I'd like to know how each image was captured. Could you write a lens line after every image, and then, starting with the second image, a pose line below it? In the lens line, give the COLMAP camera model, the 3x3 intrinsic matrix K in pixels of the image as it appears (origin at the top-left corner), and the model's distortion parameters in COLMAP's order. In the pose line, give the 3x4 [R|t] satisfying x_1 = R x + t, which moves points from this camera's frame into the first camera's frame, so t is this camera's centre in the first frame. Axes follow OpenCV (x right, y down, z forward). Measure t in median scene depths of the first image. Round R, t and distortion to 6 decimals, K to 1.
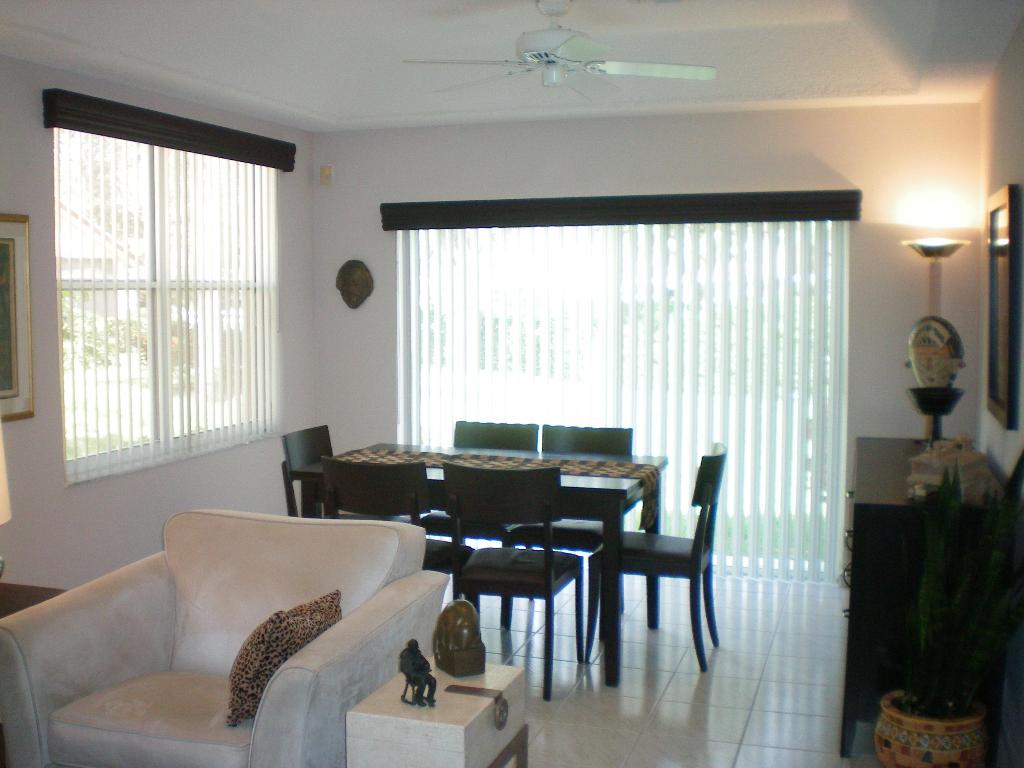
lens RADIAL K [[1156.0, 0, 462.7], [0, 1156.0, 384.8], [0, 0, 1]] dist [-0.073422, -0.185791]
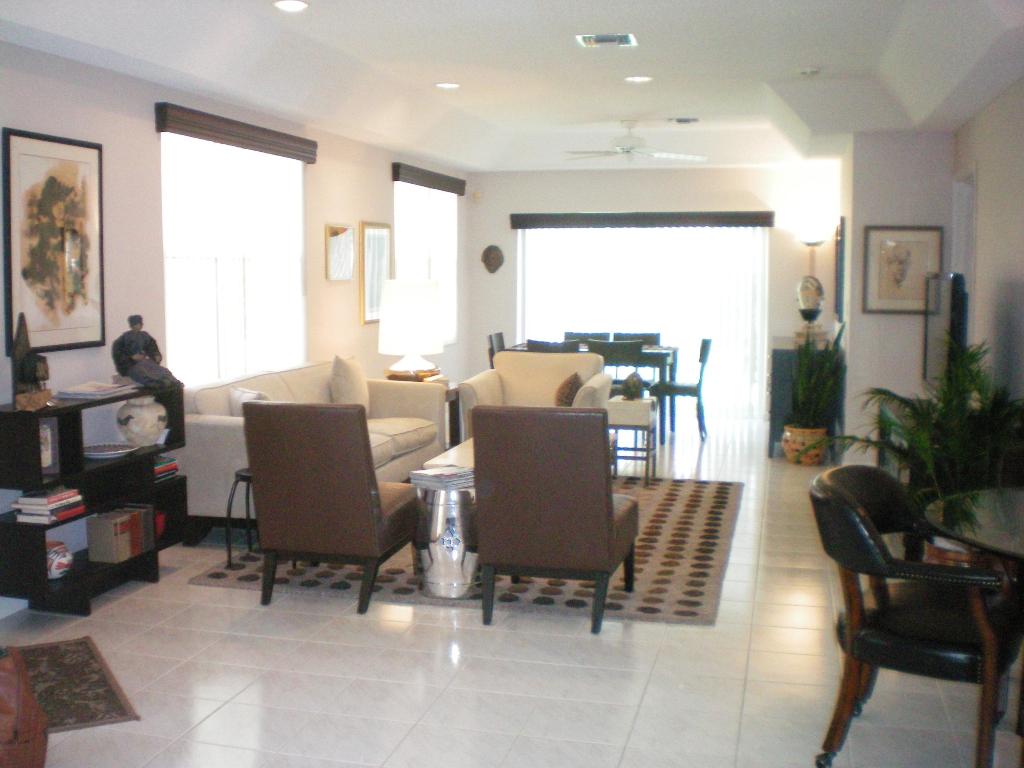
lens RADIAL K [[1156.0, 0, 462.7], [0, 1156.0, 384.8], [0, 0, 1]] dist [-0.073422, -0.185791]
pose [[0.997270, -0.002753, 0.073789, -0.340759], [0.001437, 0.999839, 0.017880, 0.092433], [-0.073826, -0.017725, 0.997114, -0.956980]]
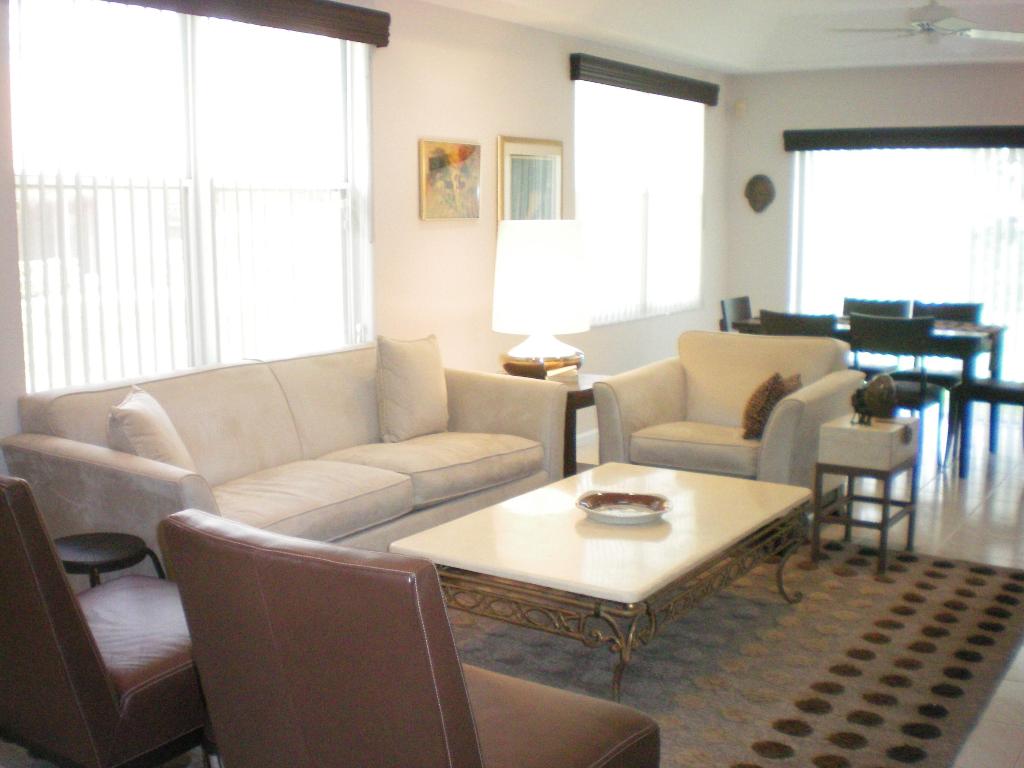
lens RADIAL K [[1156.0, 0, 462.7], [0, 1156.0, 384.8], [0, 0, 1]] dist [-0.073422, -0.185791]
pose [[0.963242, 0.038079, -0.265922, -0.081198], [-0.020493, 0.997434, 0.068597, 0.055842], [0.267852, -0.060626, 0.961551, -0.410242]]
